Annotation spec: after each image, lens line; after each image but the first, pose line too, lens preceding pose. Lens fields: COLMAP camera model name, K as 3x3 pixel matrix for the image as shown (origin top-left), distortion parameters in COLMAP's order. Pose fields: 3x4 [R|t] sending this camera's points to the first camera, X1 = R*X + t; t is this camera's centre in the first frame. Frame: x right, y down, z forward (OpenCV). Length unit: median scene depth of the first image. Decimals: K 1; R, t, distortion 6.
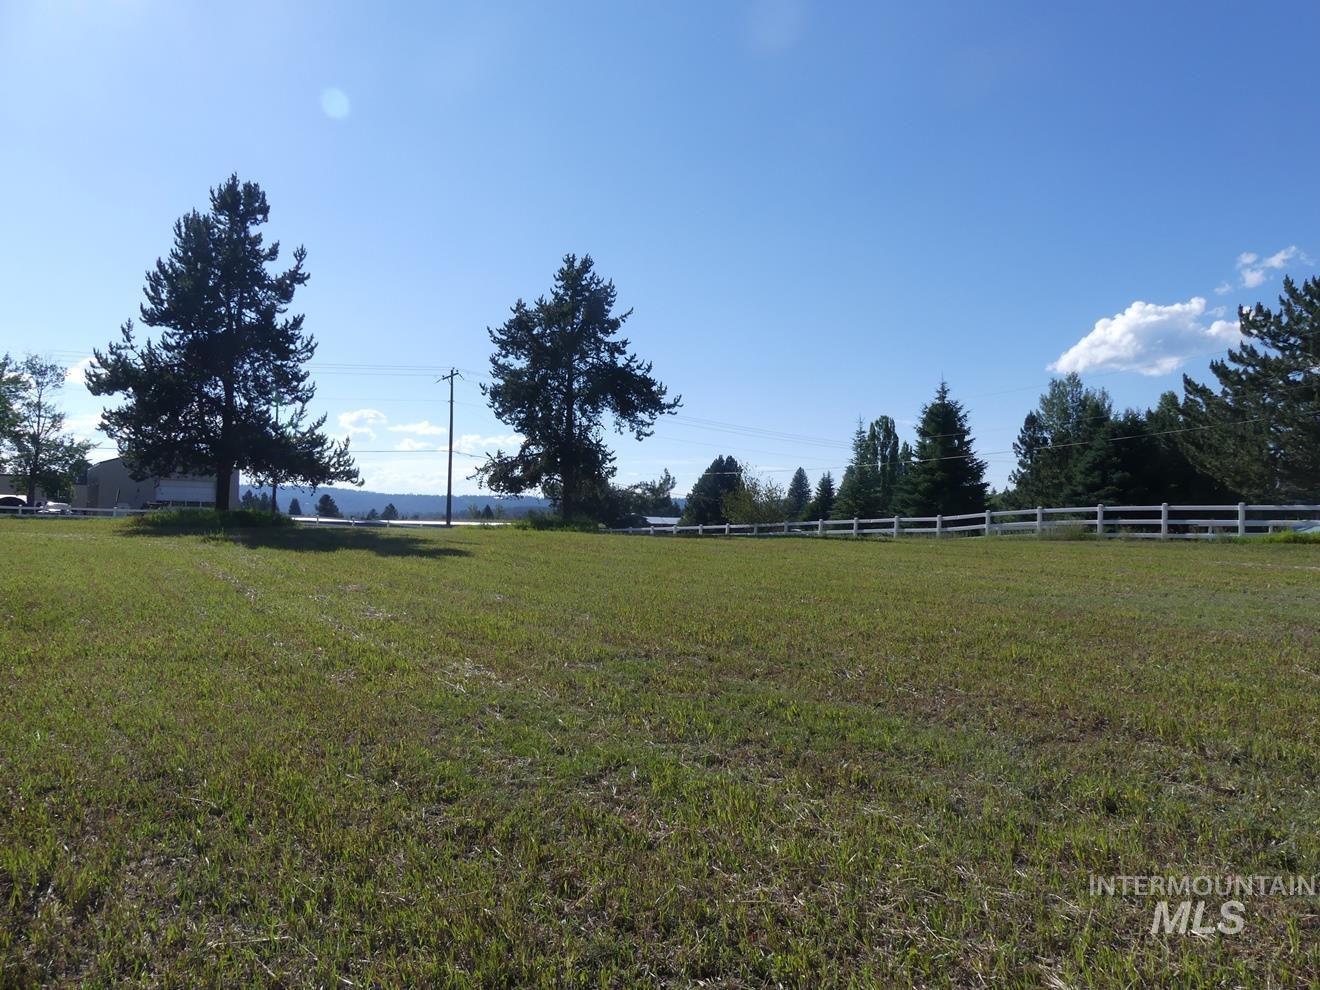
lens RADIAL K [[1031.5, 0, 666.5], [0, 1031.5, 490.7], [0, 0, 1]] dist [-0.004737, 0.035418]
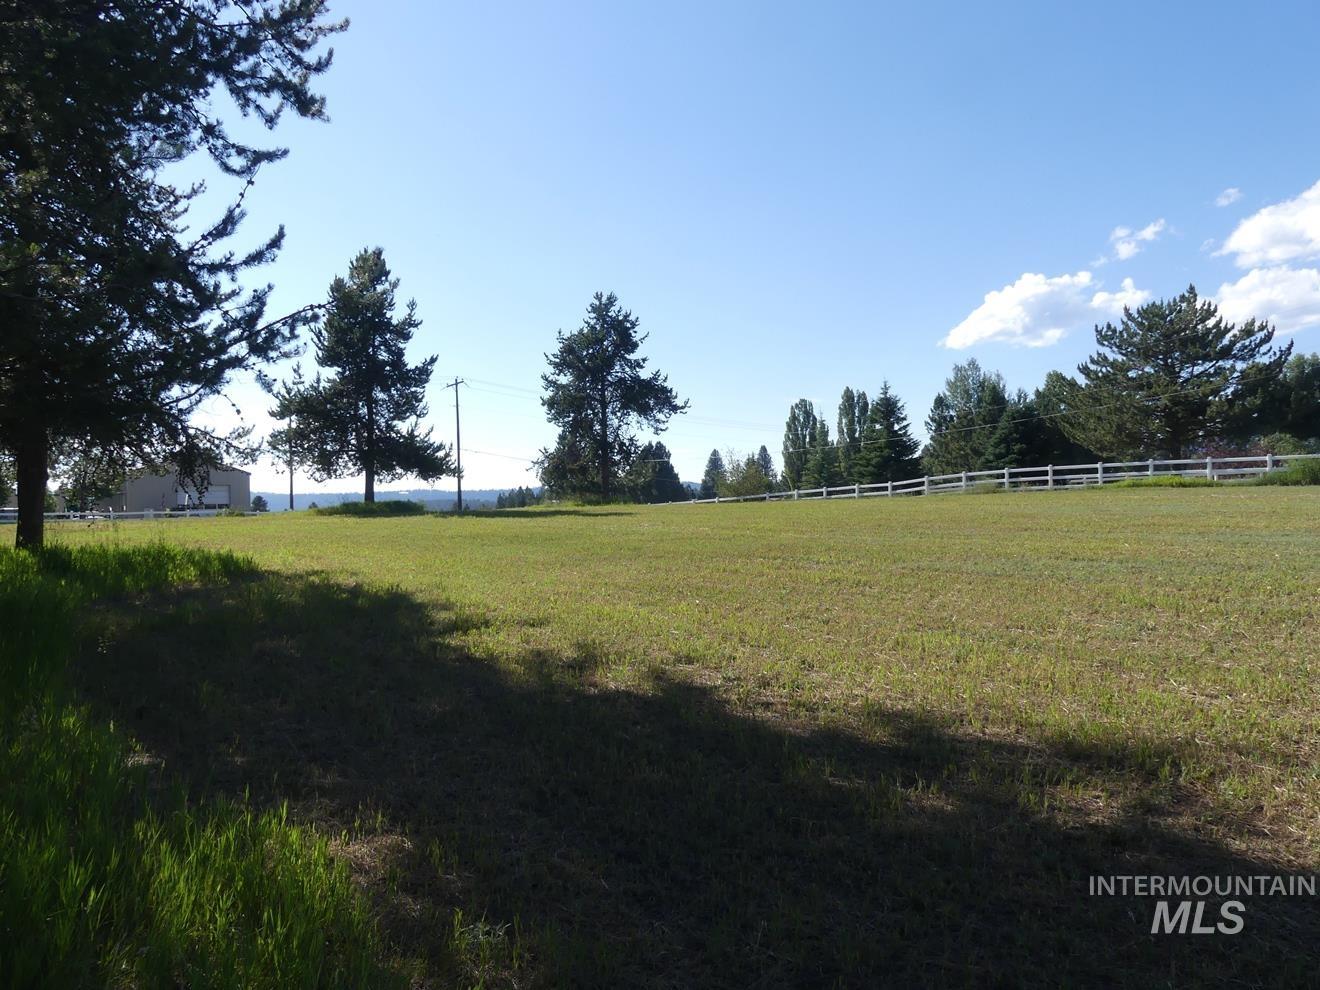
lens RADIAL K [[1031.5, 0, 654.4], [0, 1031.5, 499.2], [0, 0, 1]] dist [-0.004737, 0.035418]
pose [[0.995820, -0.045655, 0.079108, -0.139585], [0.043906, 0.998754, 0.023717, 0.001045], [-0.080093, -0.020144, 0.996584, -0.297638]]
